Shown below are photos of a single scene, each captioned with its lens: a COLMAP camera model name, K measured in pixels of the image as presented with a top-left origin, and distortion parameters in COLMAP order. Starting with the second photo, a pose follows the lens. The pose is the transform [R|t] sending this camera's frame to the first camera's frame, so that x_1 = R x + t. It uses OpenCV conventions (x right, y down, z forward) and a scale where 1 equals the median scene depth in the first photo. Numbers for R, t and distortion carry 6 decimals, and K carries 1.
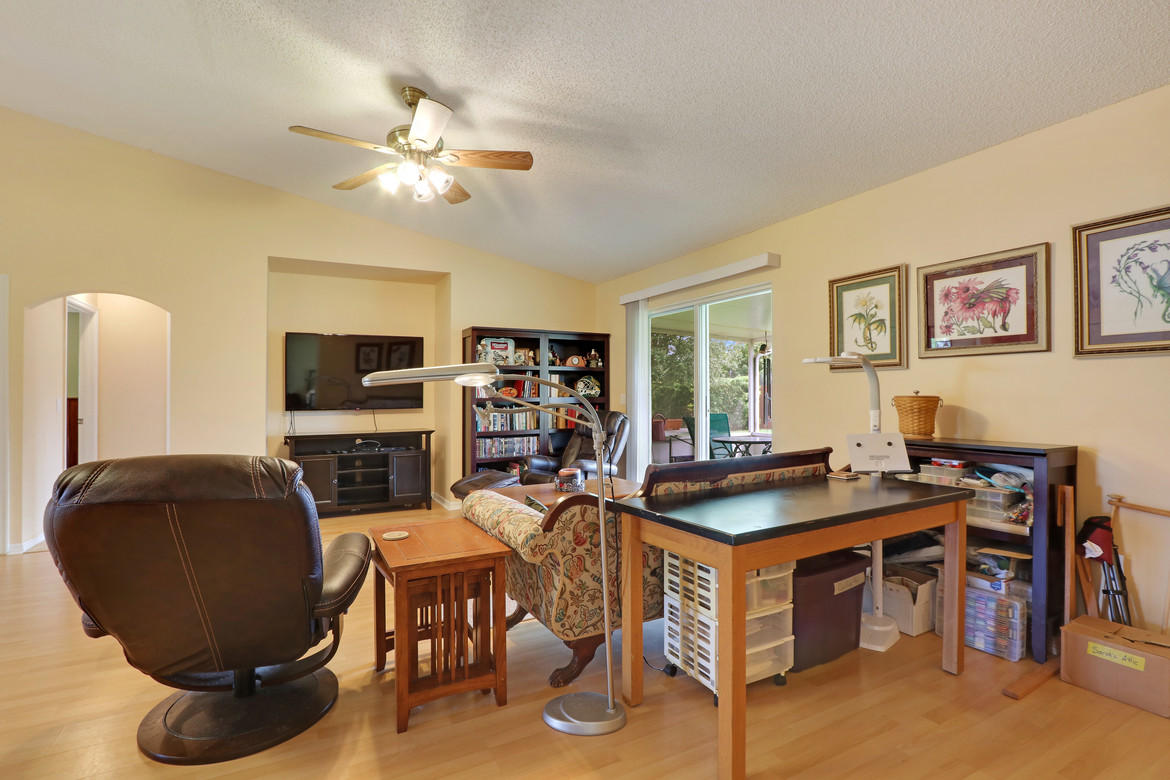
lens RADIAL K [[545.5, 0, 586.1], [0, 545.5, 388.1], [0, 0, 1]] dist [-0.002457, -0.000282]
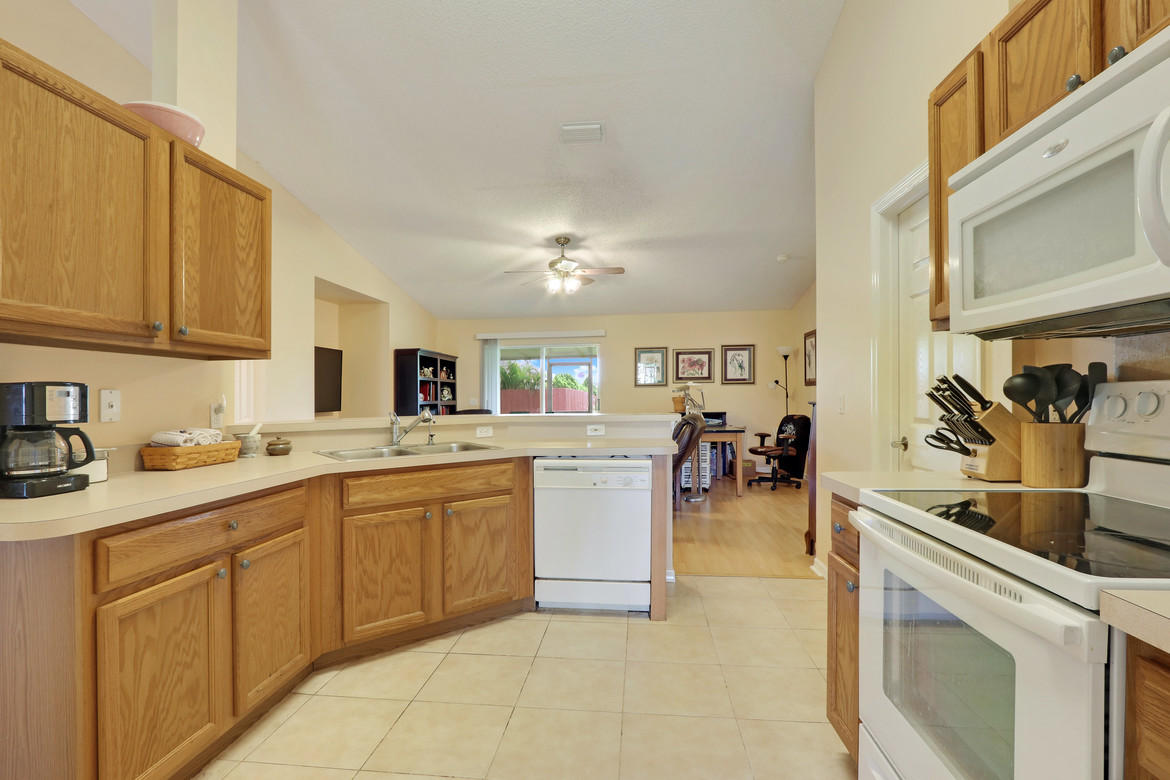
lens RADIAL K [[545.5, 0, 577.6], [0, 545.5, 397.4], [0, 0, 1]] dist [-0.002457, -0.000282]
pose [[0.570249, 0.001147, 0.821471, -2.002407], [0.001682, 0.999995, -0.002563, 0.022512], [-0.821470, 0.002843, 0.570245, -0.144709]]
